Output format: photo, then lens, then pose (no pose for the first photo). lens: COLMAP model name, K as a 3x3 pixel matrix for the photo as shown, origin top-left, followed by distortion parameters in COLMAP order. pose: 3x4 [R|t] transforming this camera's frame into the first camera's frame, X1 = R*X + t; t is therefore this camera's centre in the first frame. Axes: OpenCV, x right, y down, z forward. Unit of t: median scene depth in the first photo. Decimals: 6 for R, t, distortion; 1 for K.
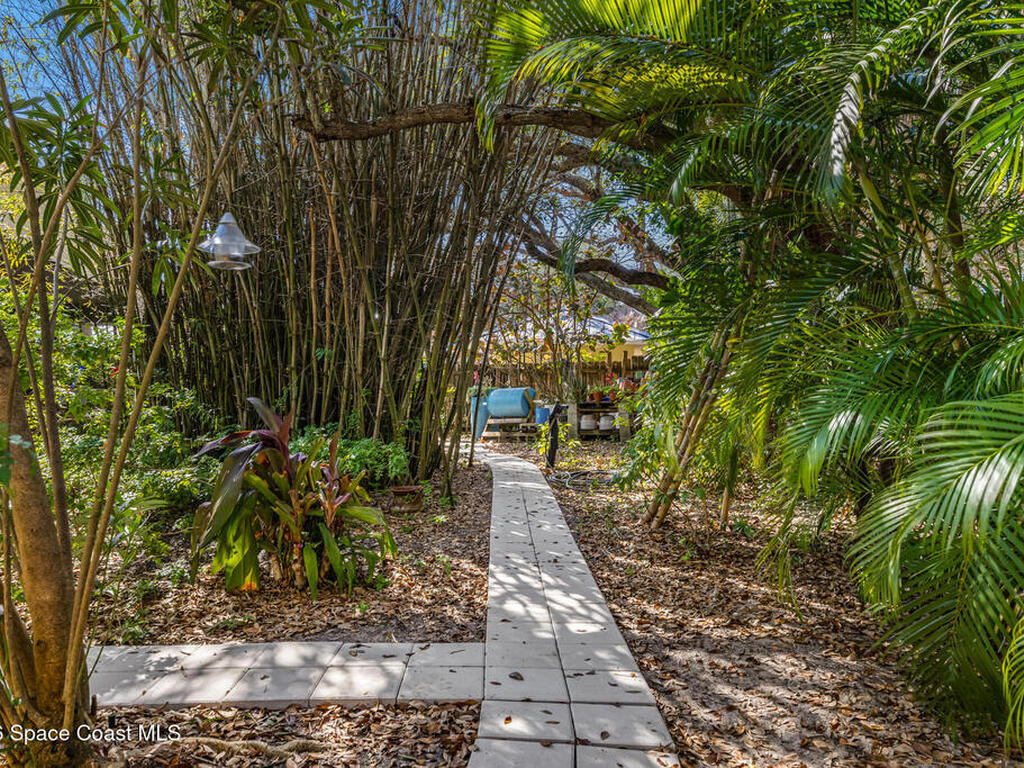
lens RADIAL K [[769.4, 0, 516.0], [0, 769.4, 384.9], [0, 0, 1]] dist [0.002040, -0.003131]
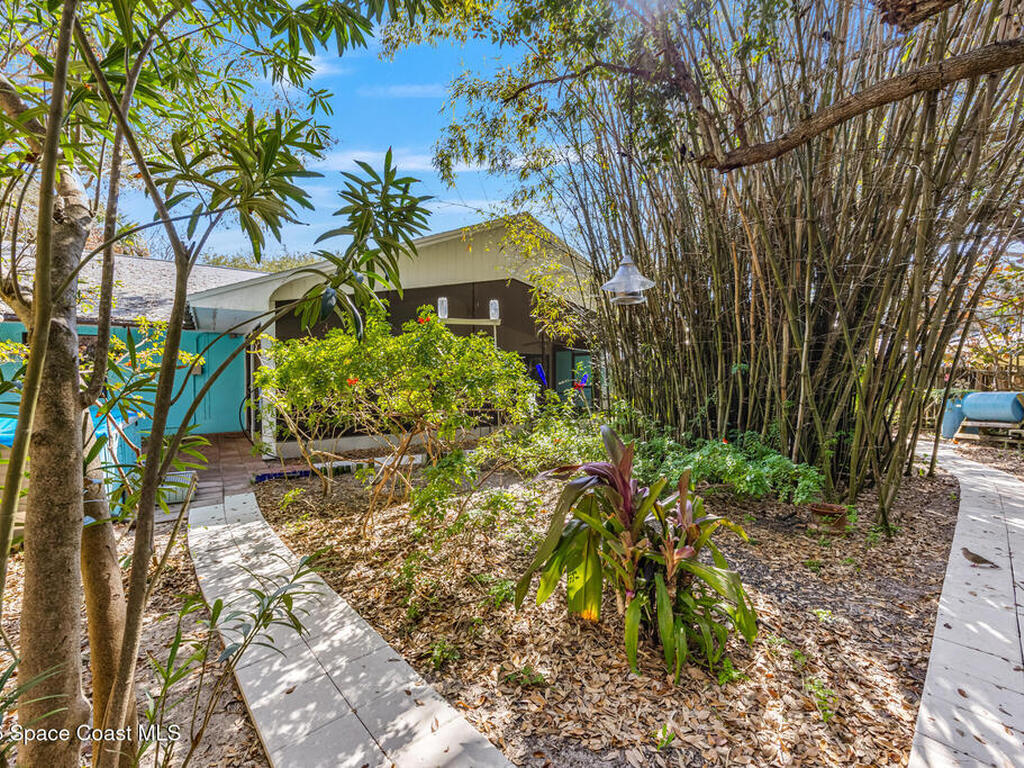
lens RADIAL K [[443.2, 0, 507.8], [0, 443.2, 386.6], [0, 0, 1]] dist [-0.002395, 0.001314]
pose [[0.662360, 0.014604, -0.749044, 0.012166], [-0.000147, 0.999813, 0.019363, -0.046899], [0.749186, -0.012715, 0.662237, 0.521571]]
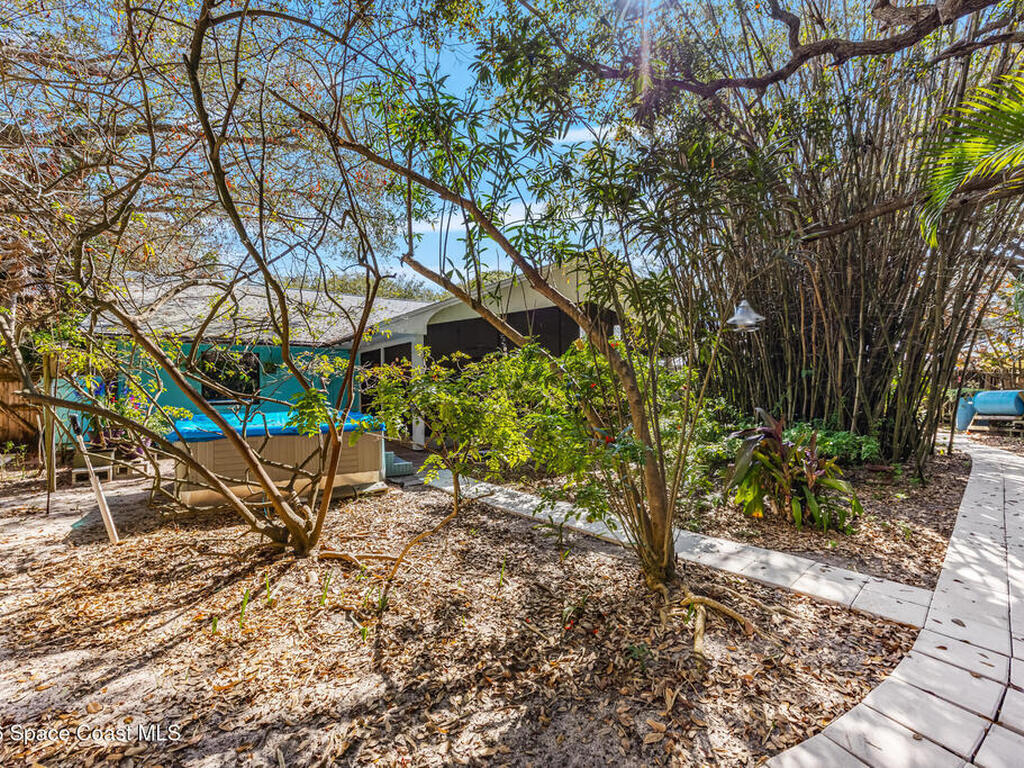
lens RADIAL K [[443.2, 0, 505.3], [0, 443.2, 383.6], [0, 0, 1]] dist [-0.002395, 0.001314]
pose [[0.649431, -0.007746, -0.760381, 0.052992], [0.009697, 0.999951, -0.001904, -0.042841], [0.760358, -0.006137, 0.649475, -0.101749]]
